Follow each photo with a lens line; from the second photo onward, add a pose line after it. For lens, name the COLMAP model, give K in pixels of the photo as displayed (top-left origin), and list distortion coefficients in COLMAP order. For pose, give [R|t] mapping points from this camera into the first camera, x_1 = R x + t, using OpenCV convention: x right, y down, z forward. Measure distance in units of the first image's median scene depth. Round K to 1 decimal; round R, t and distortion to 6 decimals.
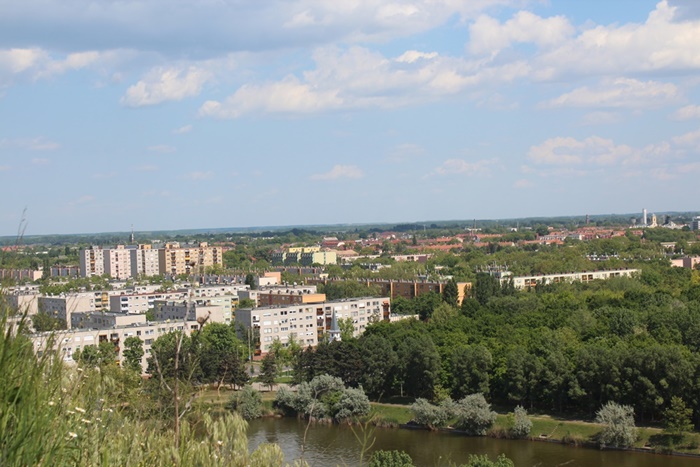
lens RADIAL K [[970.7, 0, 348.8], [0, 970.7, 235.0], [0, 0, 1]] dist [-0.010224, 0.000000]
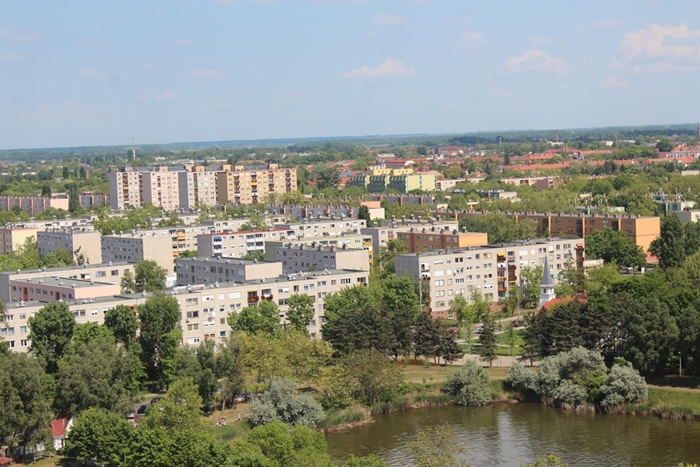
lens RADIAL K [[1203.4, 0, 331.0], [0, 1203.4, 235.5], [0, 0, 1]] dist [0.032437, 0.000000]
pose [[0.999560, 0.000142, -0.029647, -0.141760], [0.001996, 0.997396, 0.072097, -0.007478], [0.029580, -0.072125, 0.996957, 0.053265]]
